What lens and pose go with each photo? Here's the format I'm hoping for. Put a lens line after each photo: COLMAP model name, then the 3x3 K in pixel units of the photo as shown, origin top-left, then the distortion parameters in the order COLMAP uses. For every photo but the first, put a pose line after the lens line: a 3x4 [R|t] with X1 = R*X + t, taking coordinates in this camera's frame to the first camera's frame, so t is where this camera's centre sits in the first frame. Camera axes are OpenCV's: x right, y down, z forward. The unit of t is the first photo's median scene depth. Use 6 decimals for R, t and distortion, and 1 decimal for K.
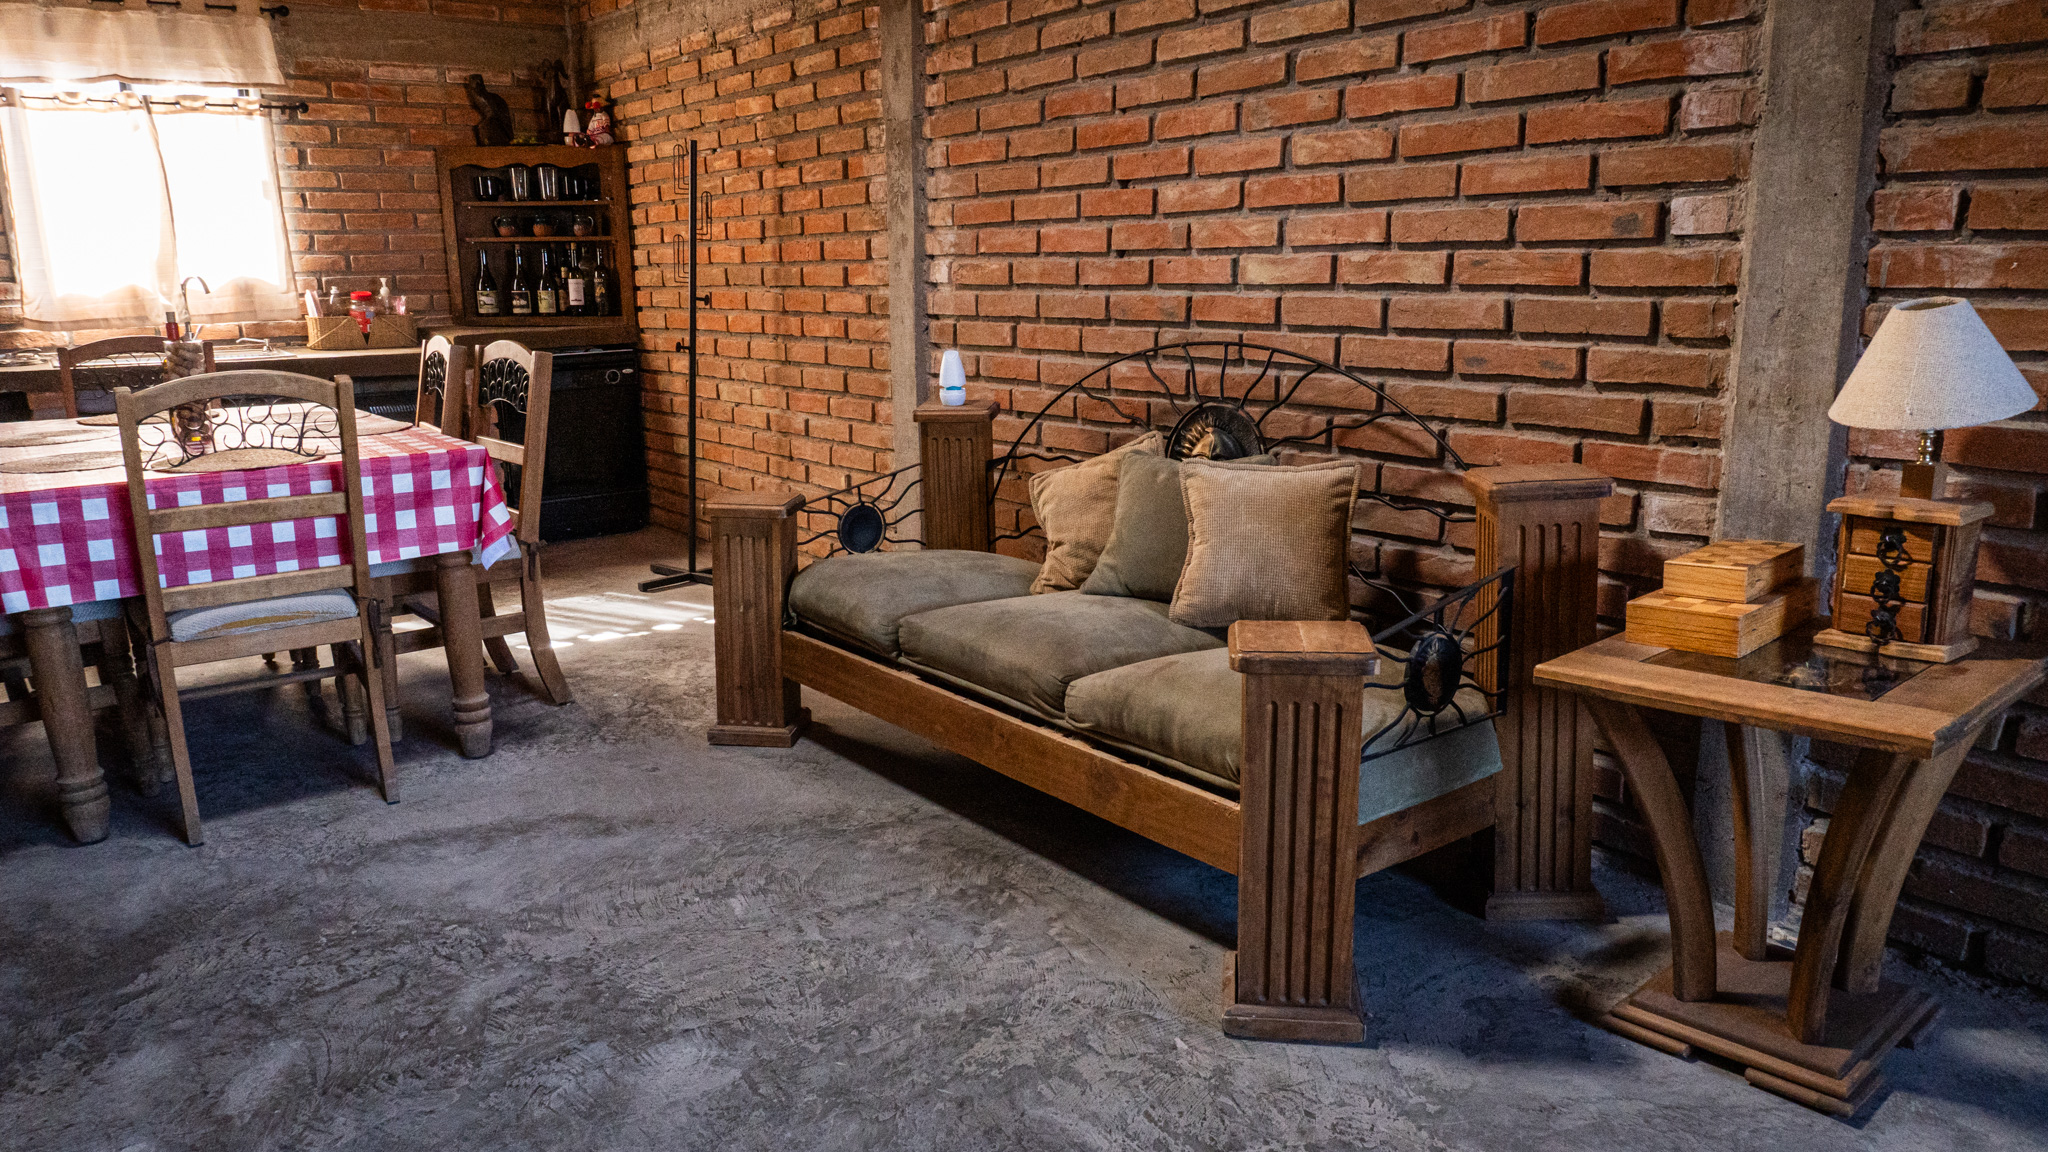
lens RADIAL K [[1382.2, 0, 1014.2], [0, 1382.2, 578.3], [0, 0, 1]] dist [-0.003509, -0.015210]
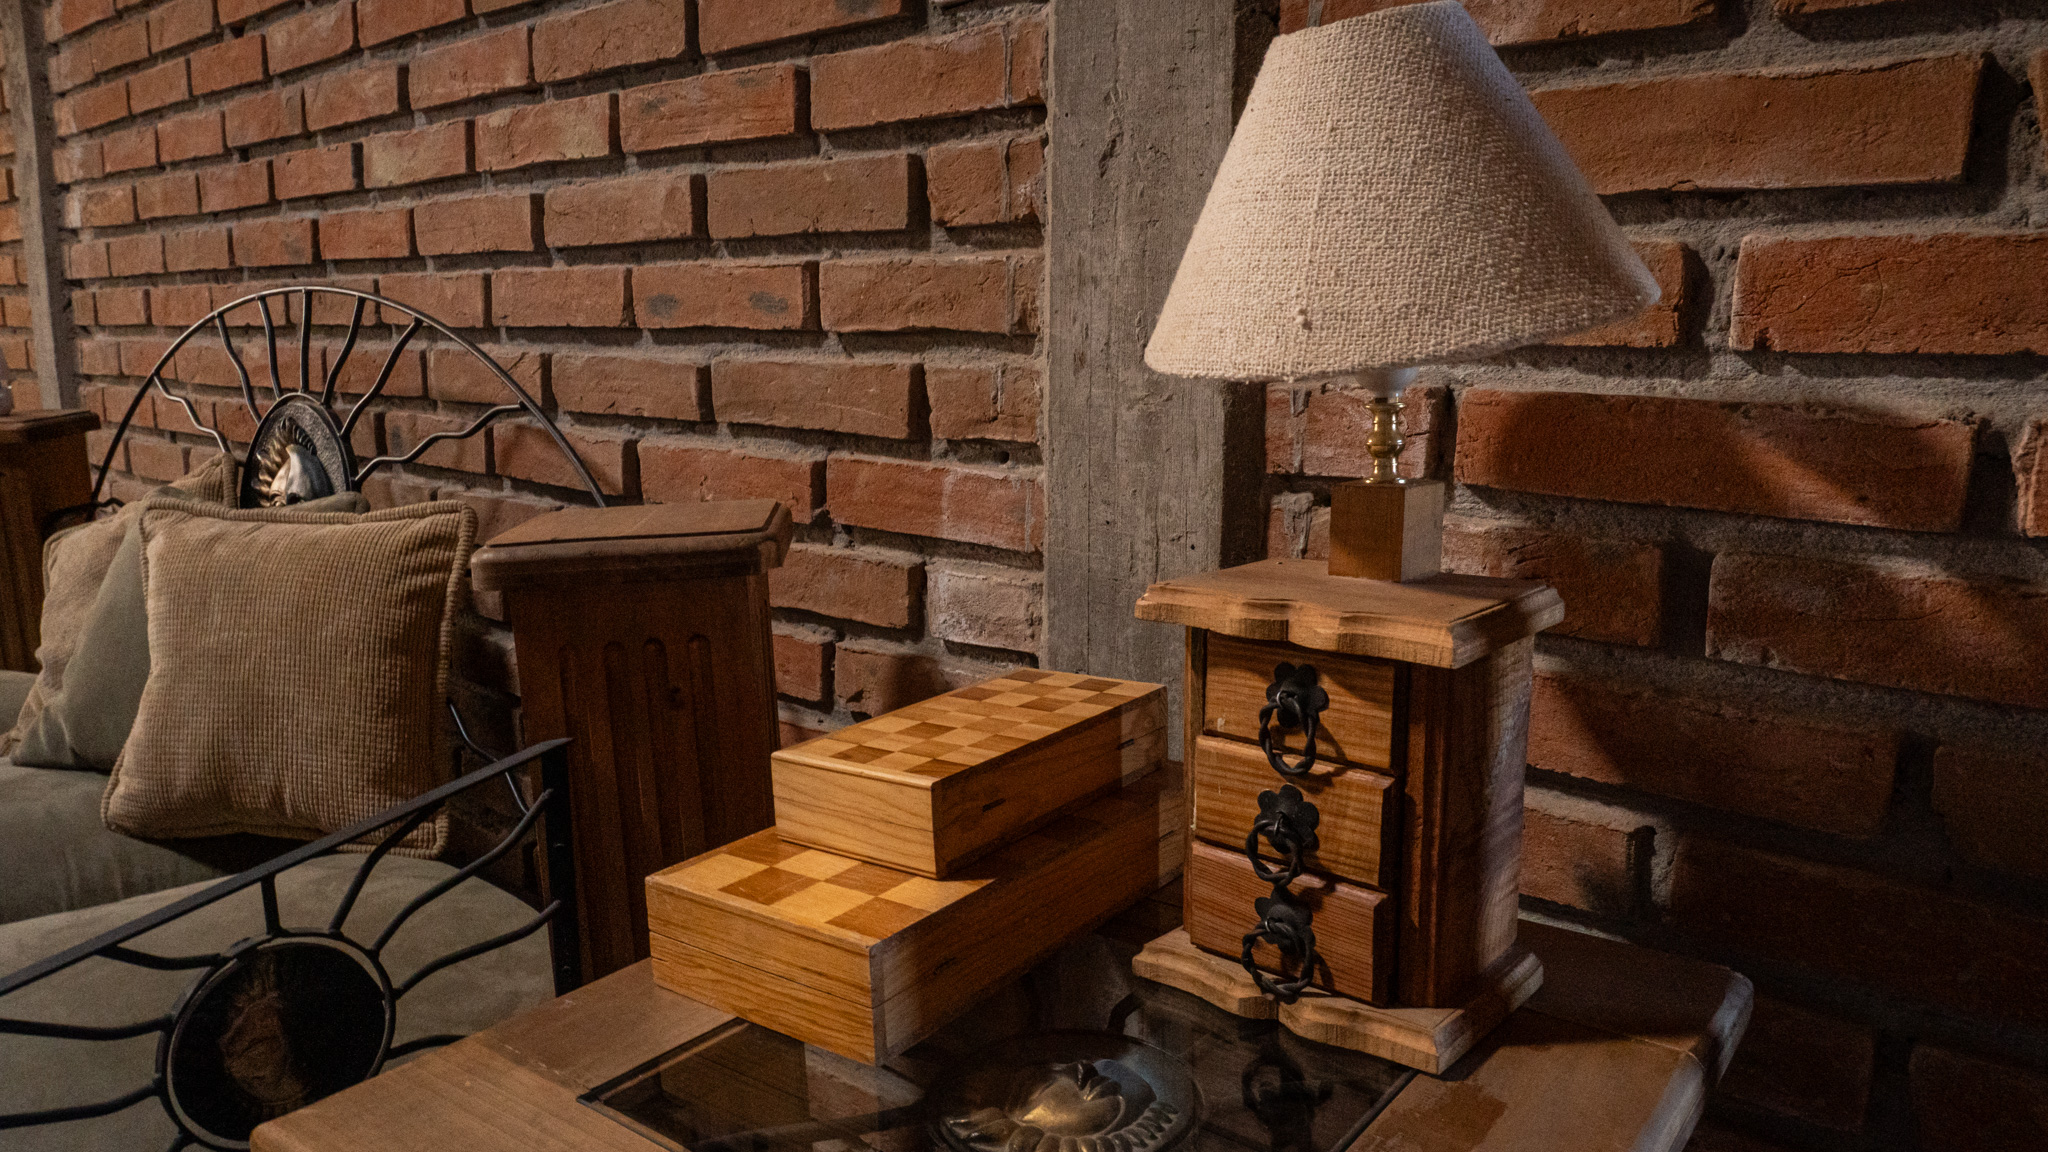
lens RADIAL K [[1376.7, 0, 1013.5], [0, 1376.7, 579.2], [0, 0, 1]] dist [-0.005740, -0.015917]
pose [[0.981132, -0.016483, 0.192637, 0.343249], [0.024116, 0.999011, -0.037344, -0.032270], [-0.191831, 0.041285, 0.980559, 0.459919]]
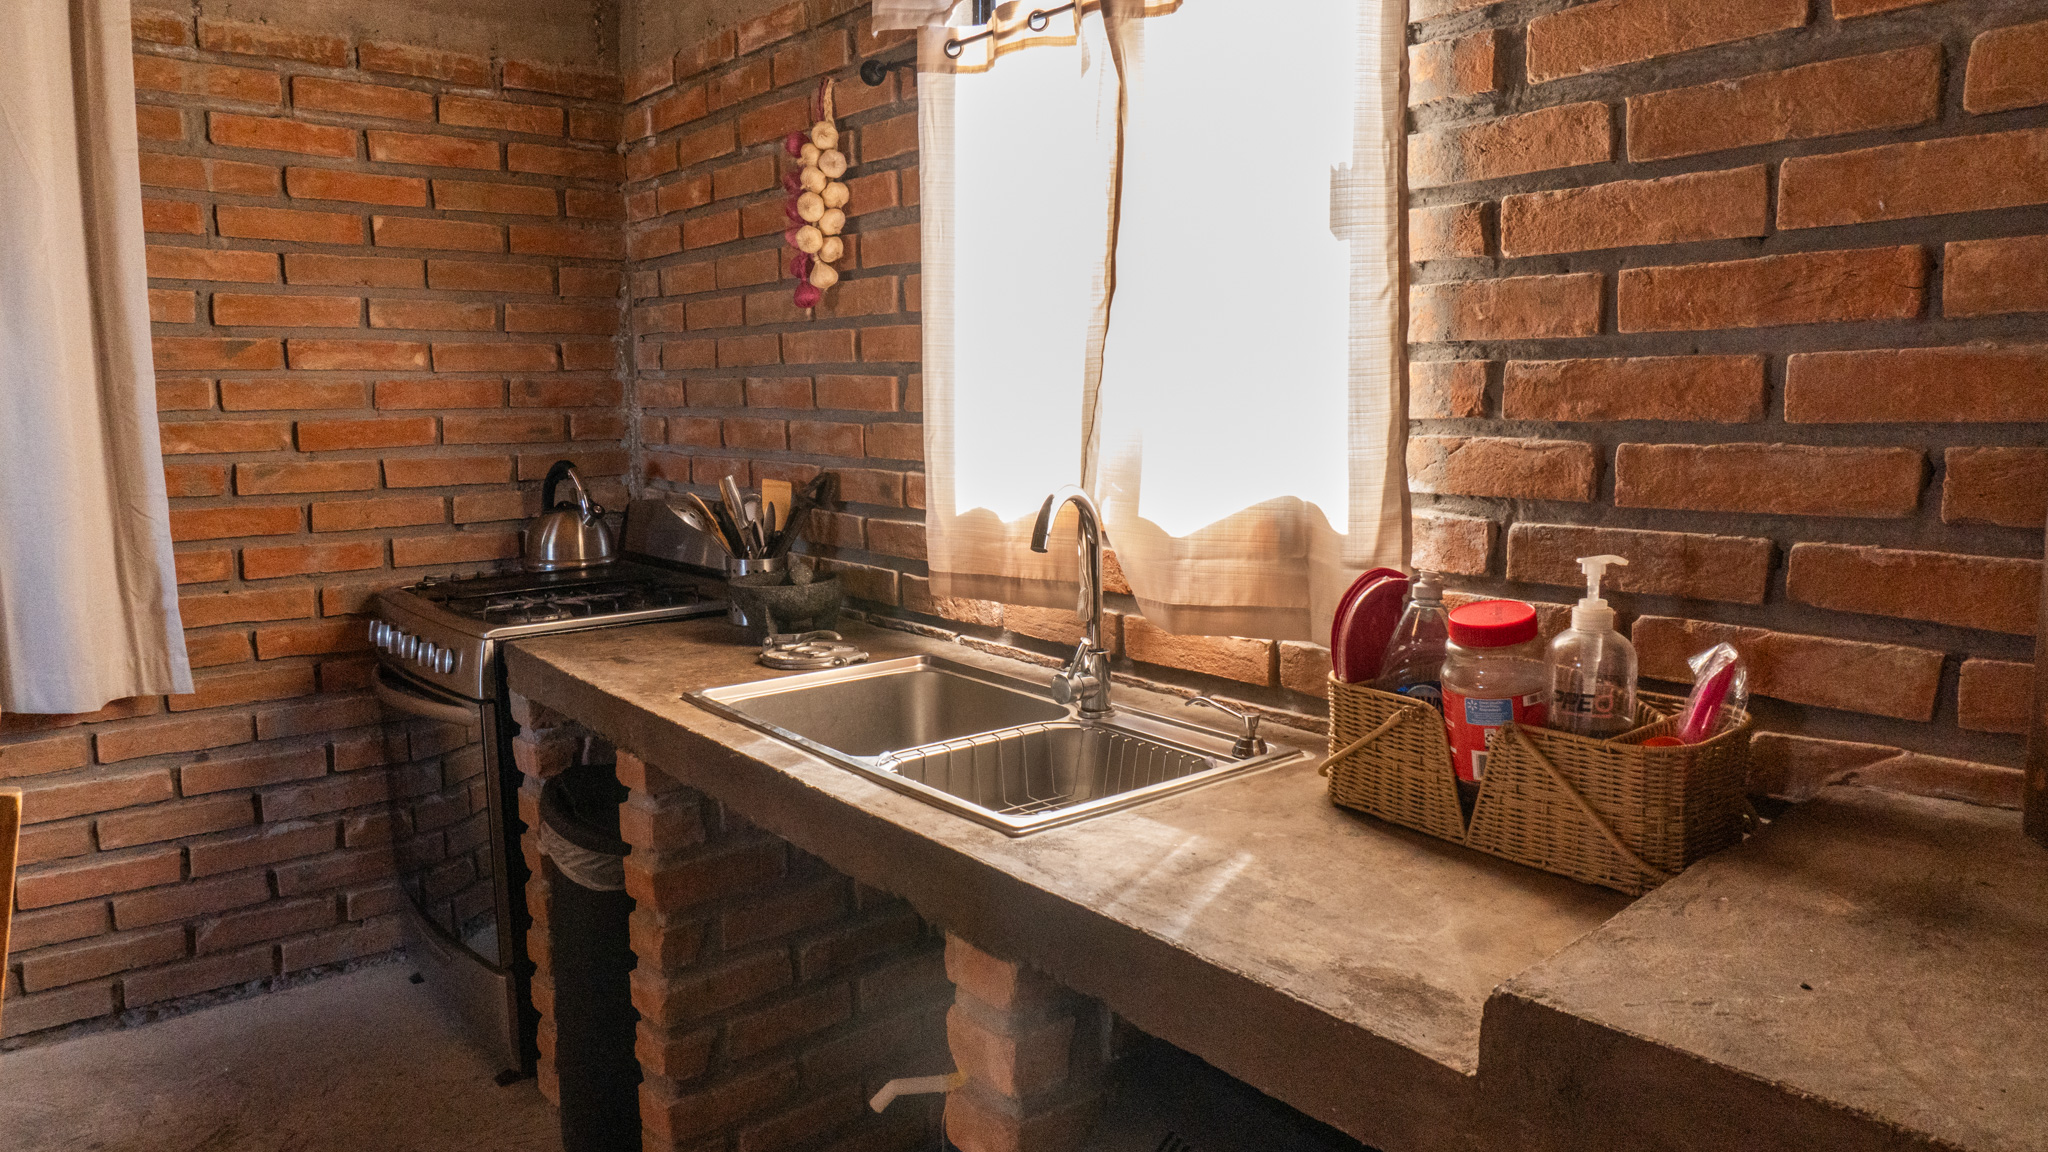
lens RADIAL K [[1382.2, 0, 1014.2], [0, 1382.2, 578.3], [0, 0, 1]] dist [-0.003509, -0.015210]
pose [[0.028519, 0.143778, -0.989199, -0.482816], [-0.220552, 0.966118, 0.134065, -0.431991], [0.974958, 0.214347, 0.059264, 1.743174]]
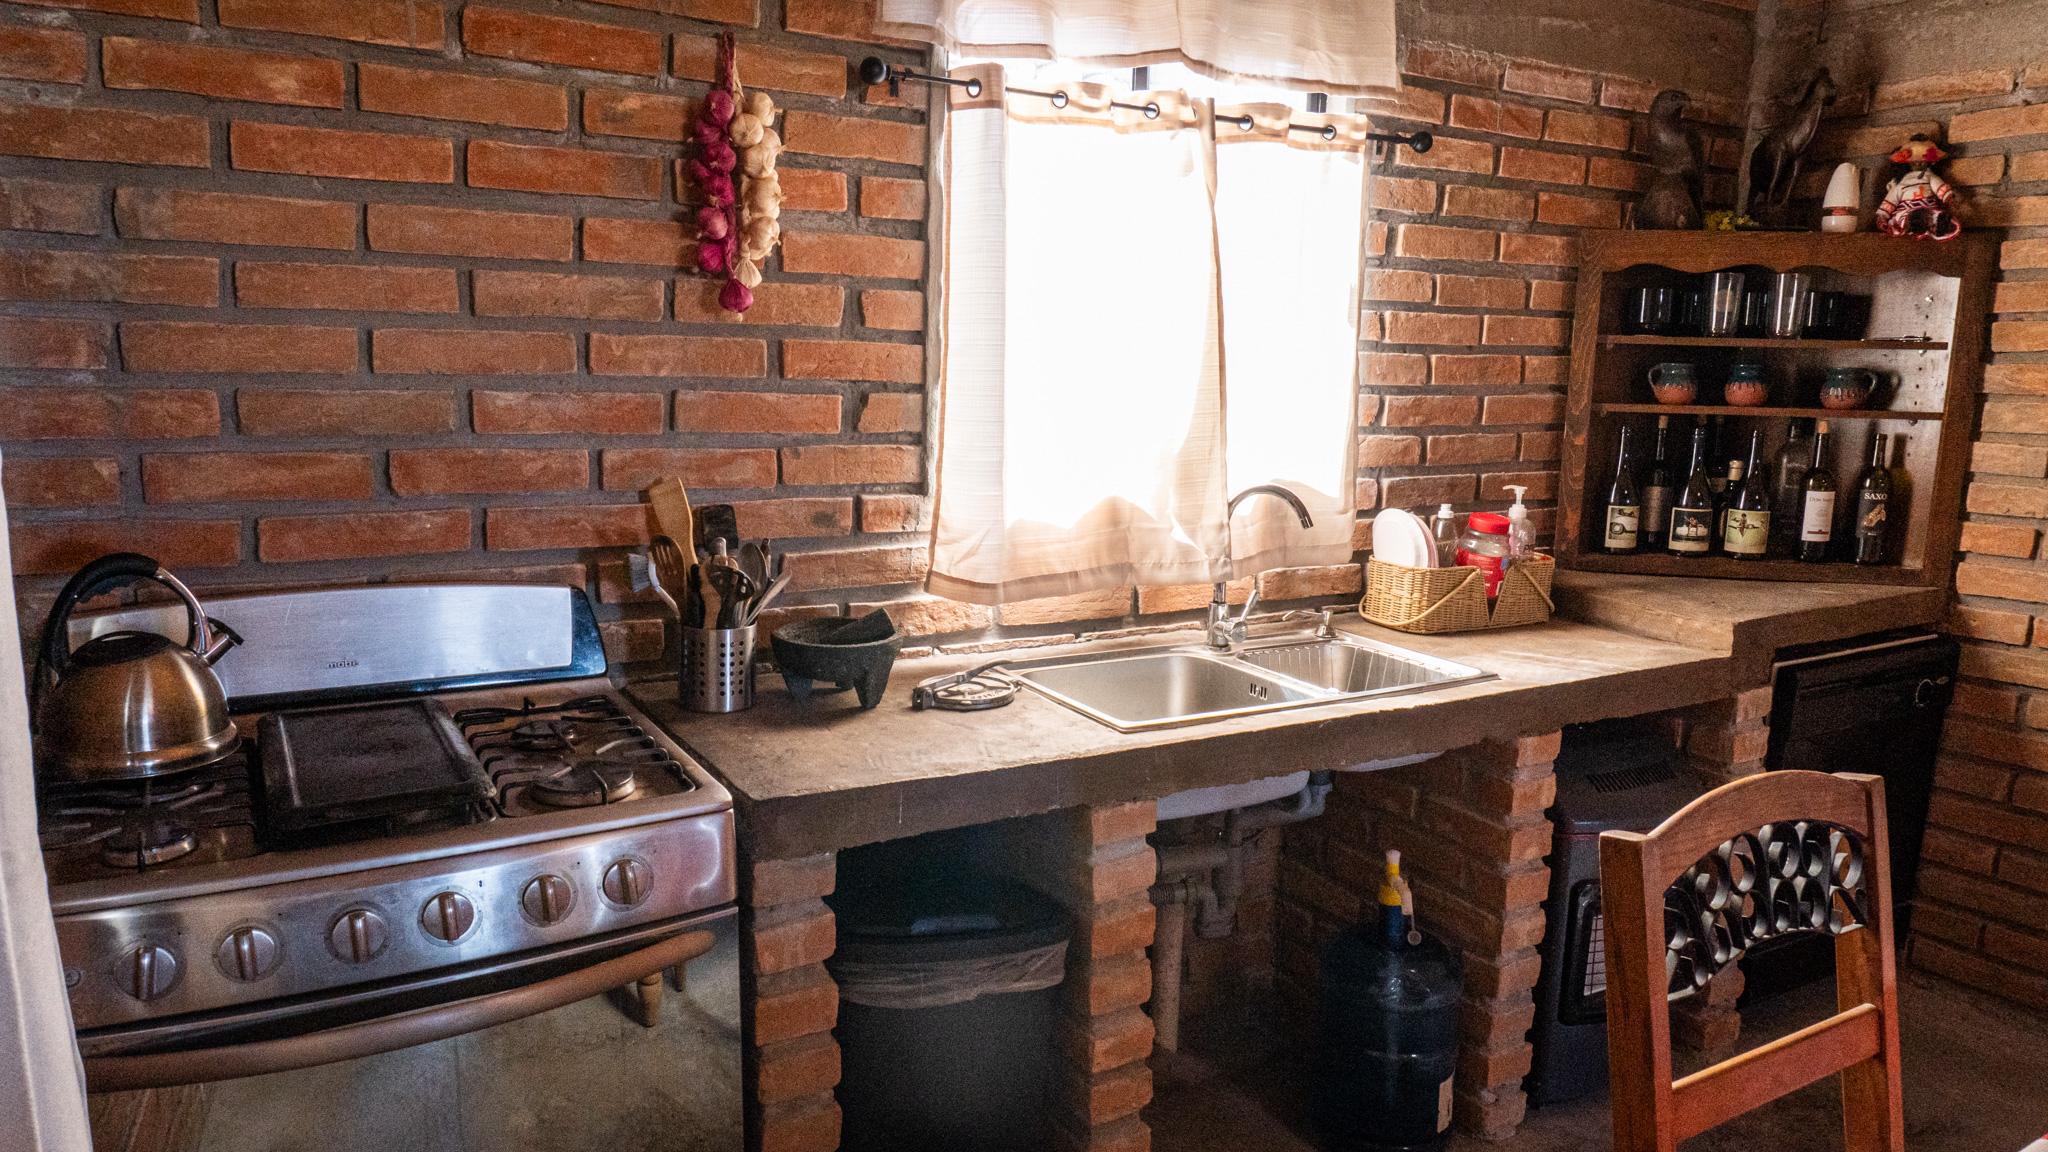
lens RADIAL K [[1412.8, 0, 1024.0], [0, 1412.8, 576.0], [0, 0, 1]] dist [-0.001691, -0.000019]
pose [[0.995552, 0.044290, -0.083156, -1.141220], [-0.050169, 0.996284, -0.070002, -0.274244], [0.079746, 0.073863, 0.994075, 0.943026]]
